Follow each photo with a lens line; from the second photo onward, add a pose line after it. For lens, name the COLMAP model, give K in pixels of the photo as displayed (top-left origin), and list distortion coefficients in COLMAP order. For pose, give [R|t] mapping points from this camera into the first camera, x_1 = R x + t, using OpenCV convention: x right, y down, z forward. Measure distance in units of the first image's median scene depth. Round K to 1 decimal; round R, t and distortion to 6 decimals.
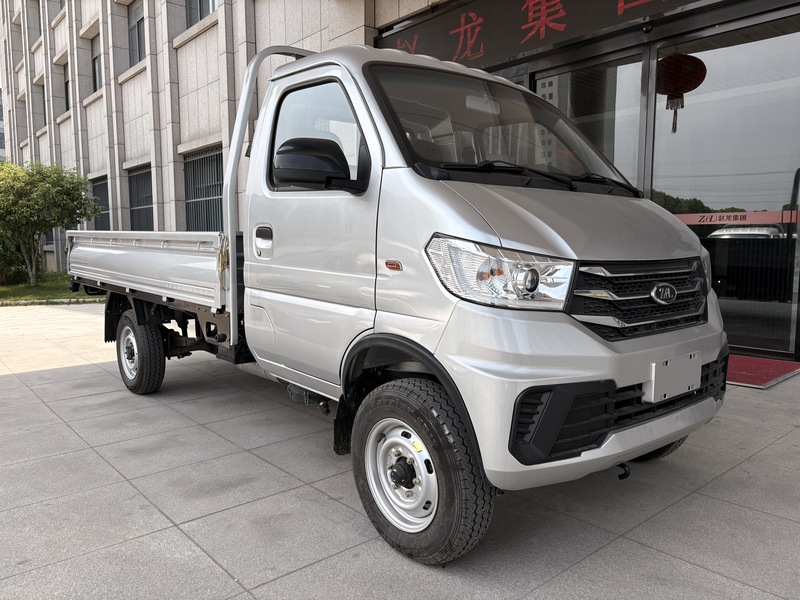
lens RADIAL K [[604.0, 0, 400.0], [0, 604.0, 300.0], [0, 0, 1]] dist [0.015204, 0.000682]
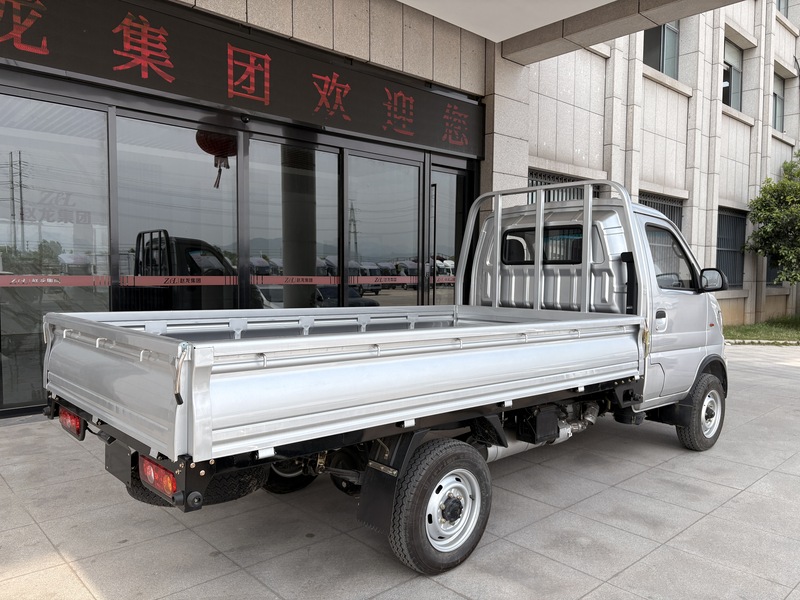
lens RADIAL K [[604.0, 0, 400.0], [0, 604.0, 300.0], [0, 0, 1]] dist [0.015204, 0.000682]
pose [[-0.029587, -0.043292, 0.998624, -1.812269], [0.087953, 0.995074, 0.045744, -0.287800], [-0.995685, 0.089185, -0.025633, 1.755382]]
